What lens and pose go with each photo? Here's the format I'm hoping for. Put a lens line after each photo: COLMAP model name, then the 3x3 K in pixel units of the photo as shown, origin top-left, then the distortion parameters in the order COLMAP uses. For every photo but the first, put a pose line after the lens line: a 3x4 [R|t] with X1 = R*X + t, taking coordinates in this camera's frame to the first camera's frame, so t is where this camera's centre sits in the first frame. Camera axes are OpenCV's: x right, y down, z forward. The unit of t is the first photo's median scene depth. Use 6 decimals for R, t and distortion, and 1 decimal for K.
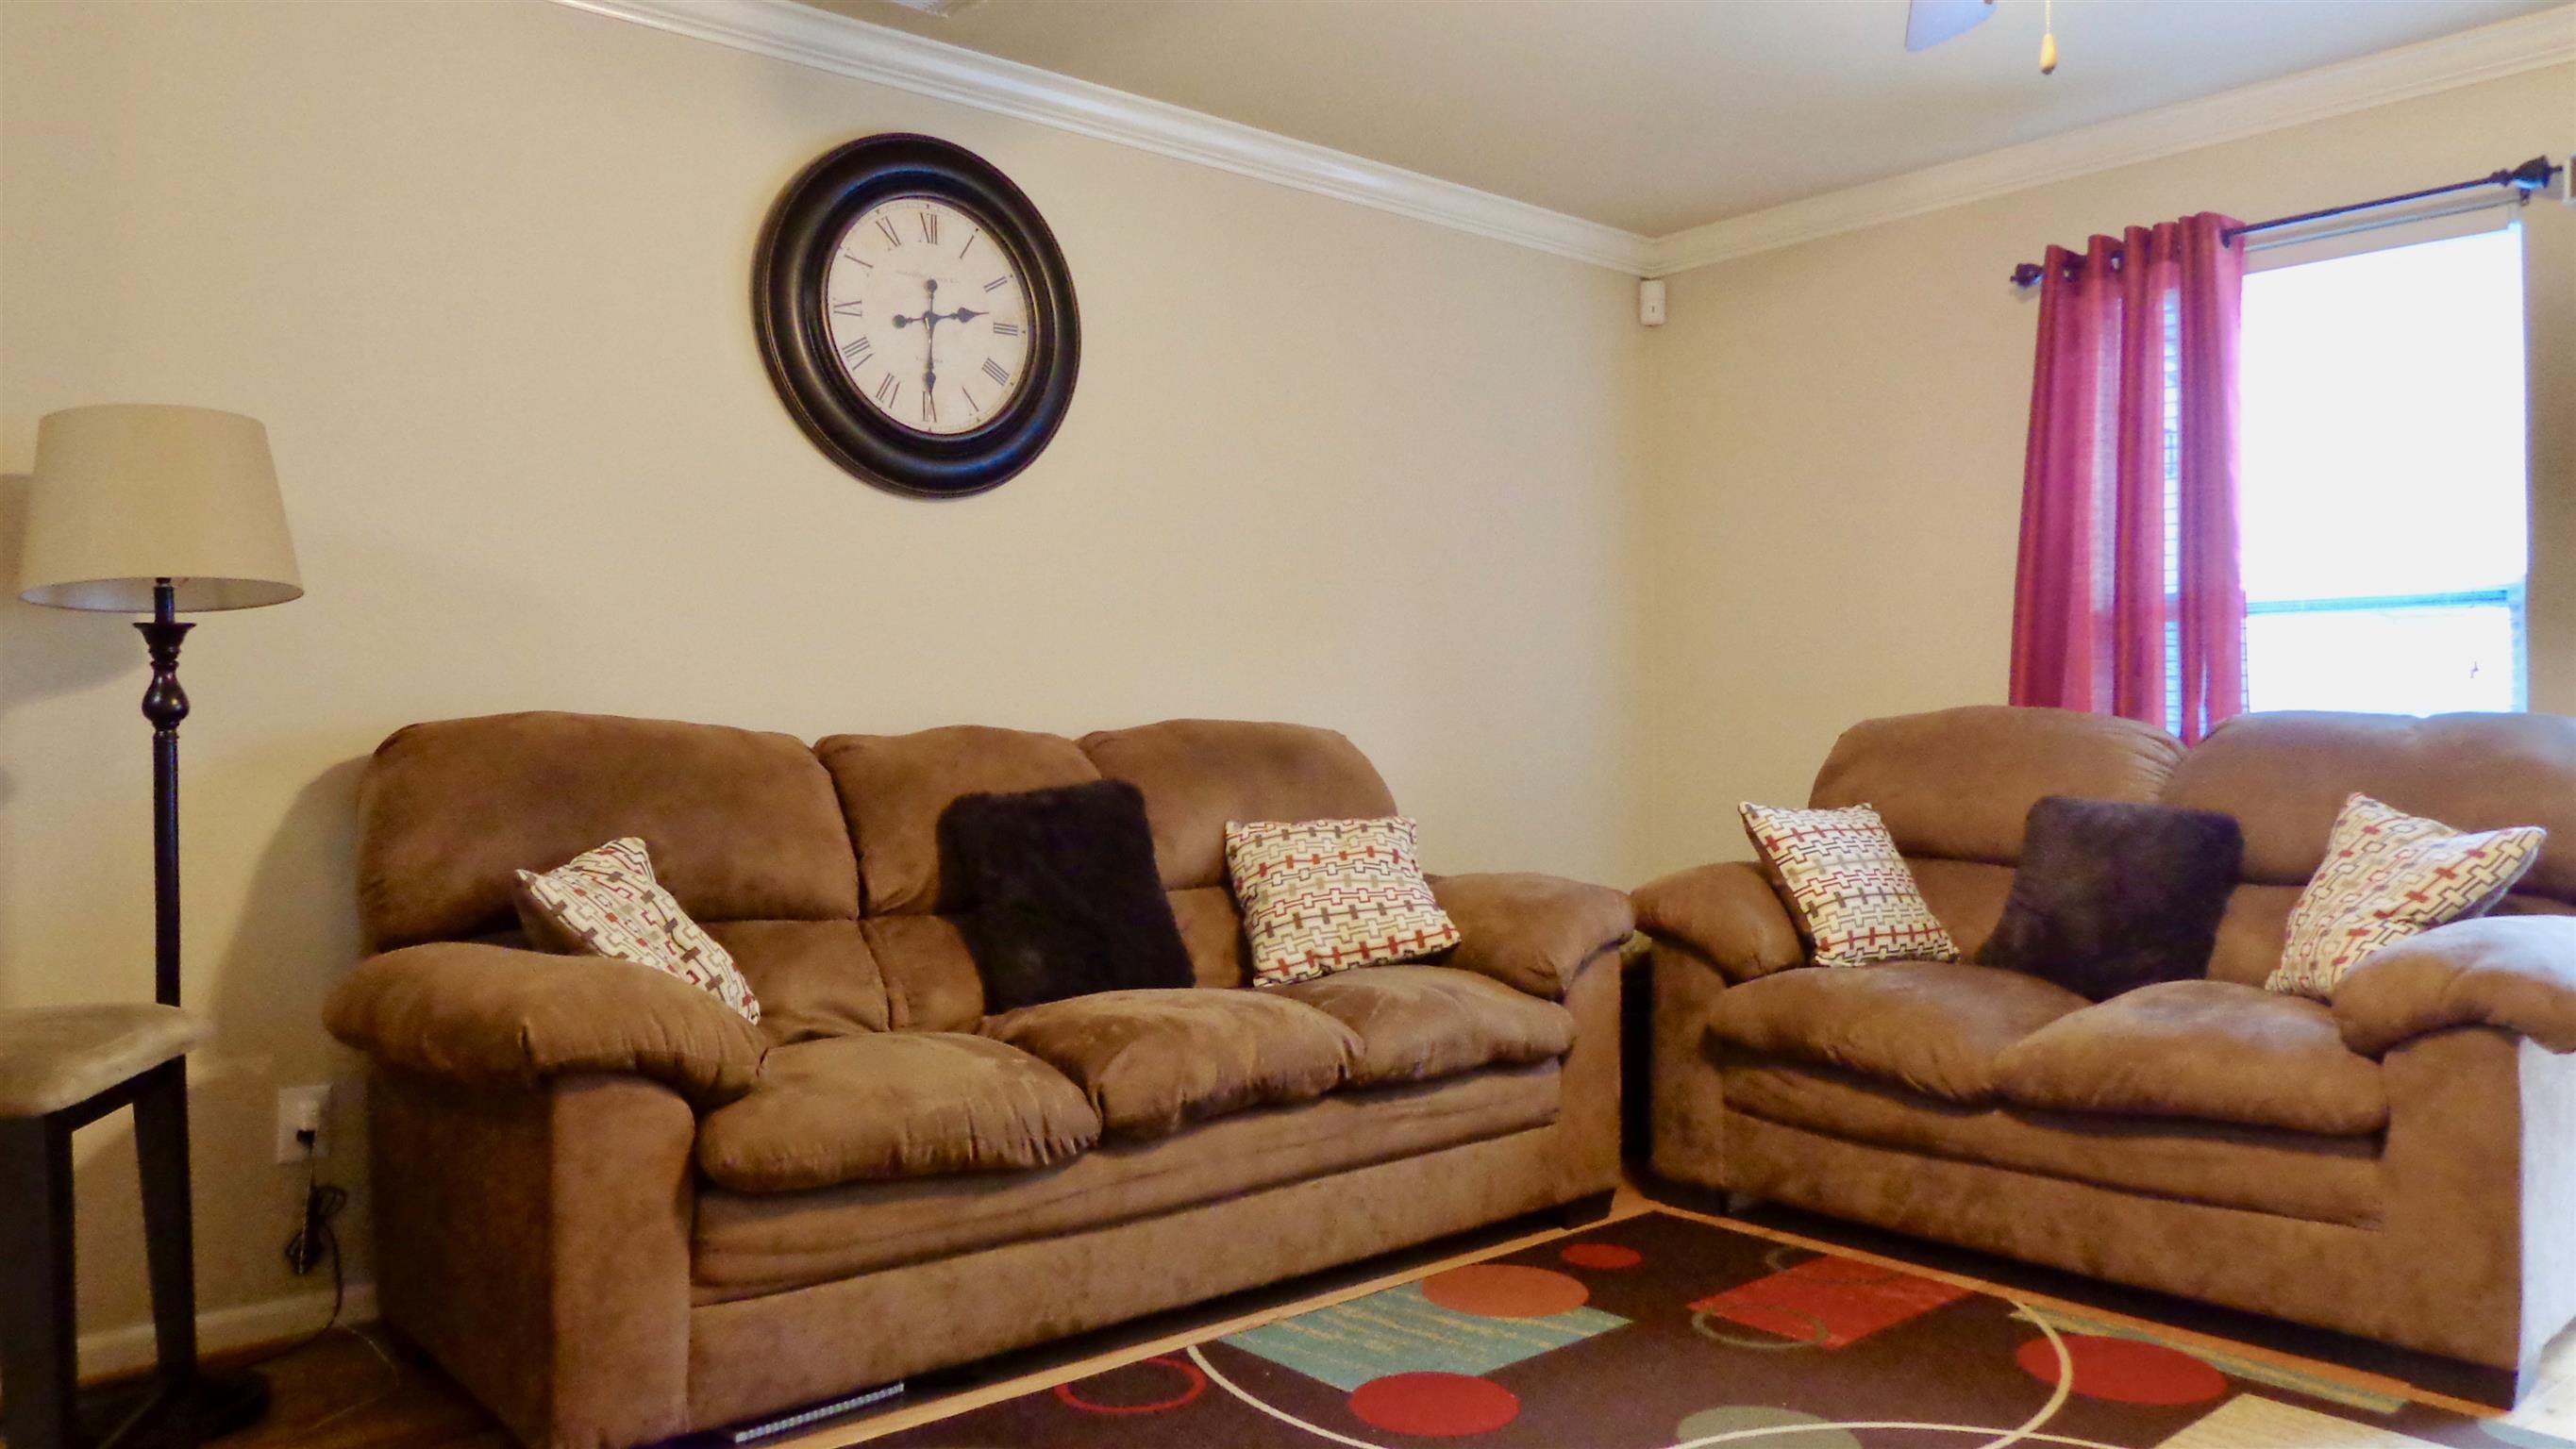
lens RADIAL K [[1832.0, 0, 1288.0], [0, 1832.0, 724.5], [0, 0, 1]] dist [-0.005288, 0.005882]
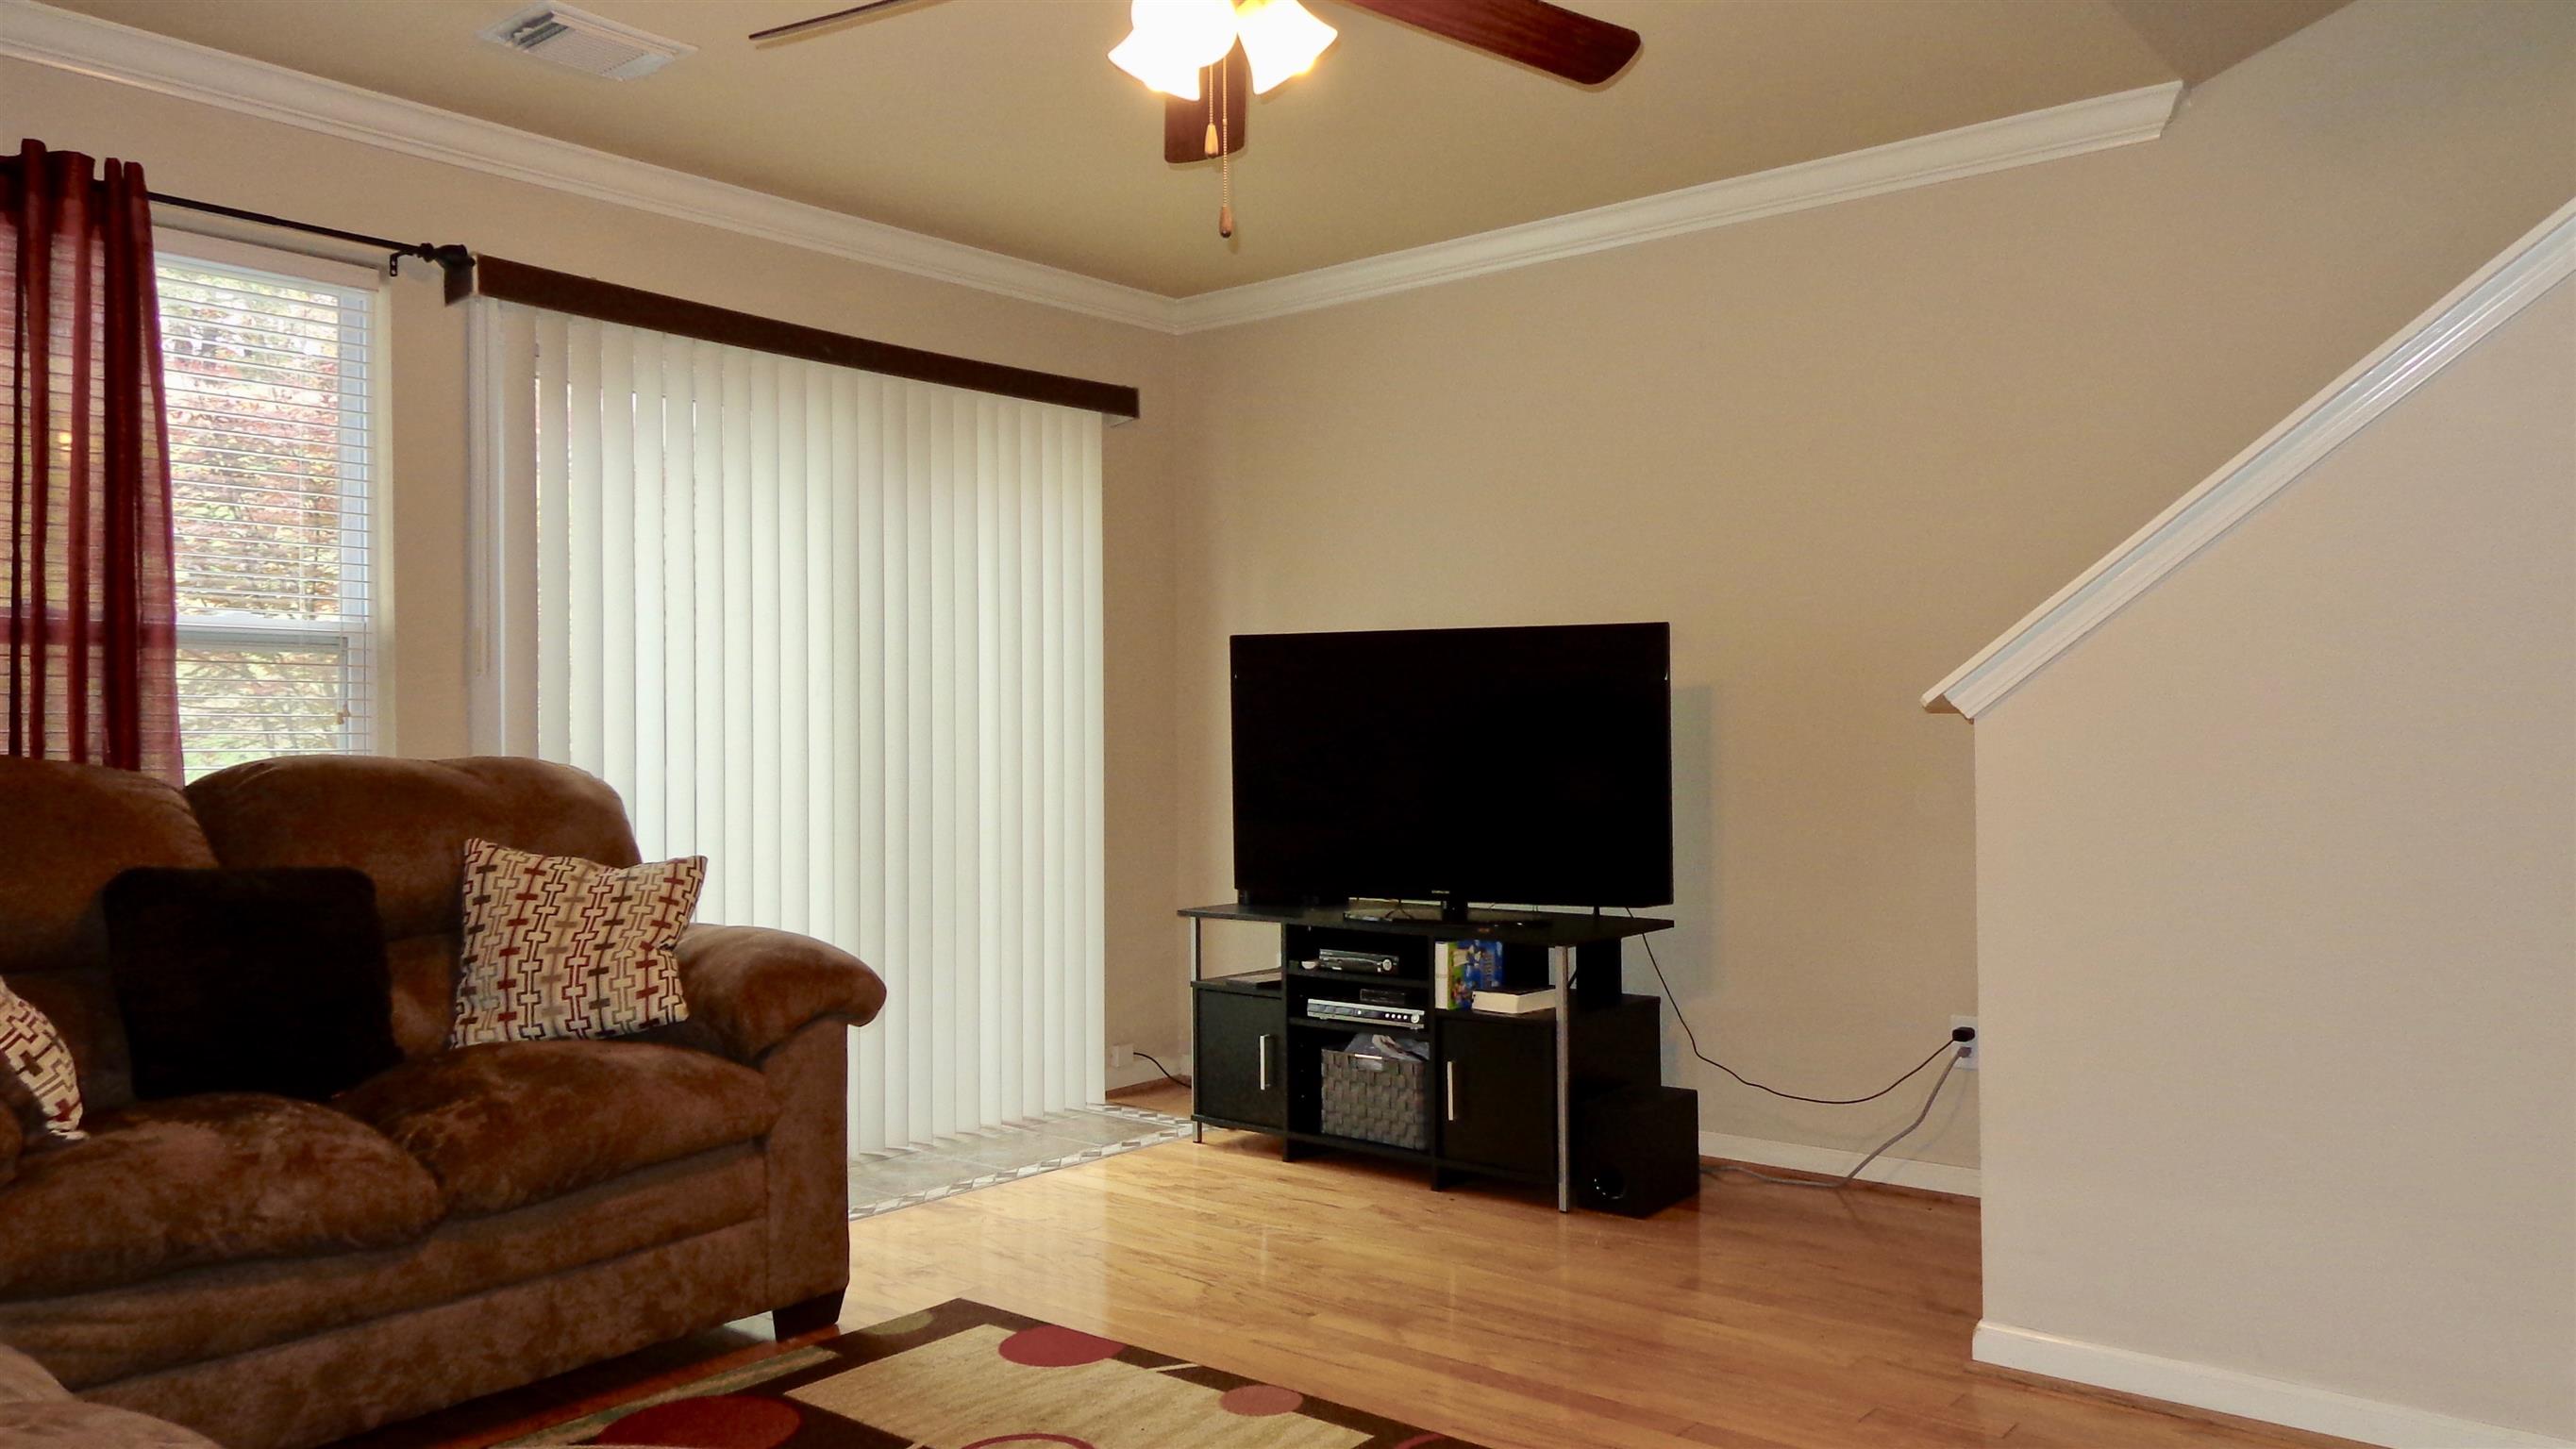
lens RADIAL K [[1832.0, 0, 1288.0], [0, 1832.0, 724.5], [0, 0, 1]] dist [-0.005288, 0.005882]
pose [[-0.167685, 0.007884, 0.985809, -0.537411], [0.011366, 0.999917, -0.006063, -0.014450], [-0.985775, 0.010188, -0.167760, 0.810495]]
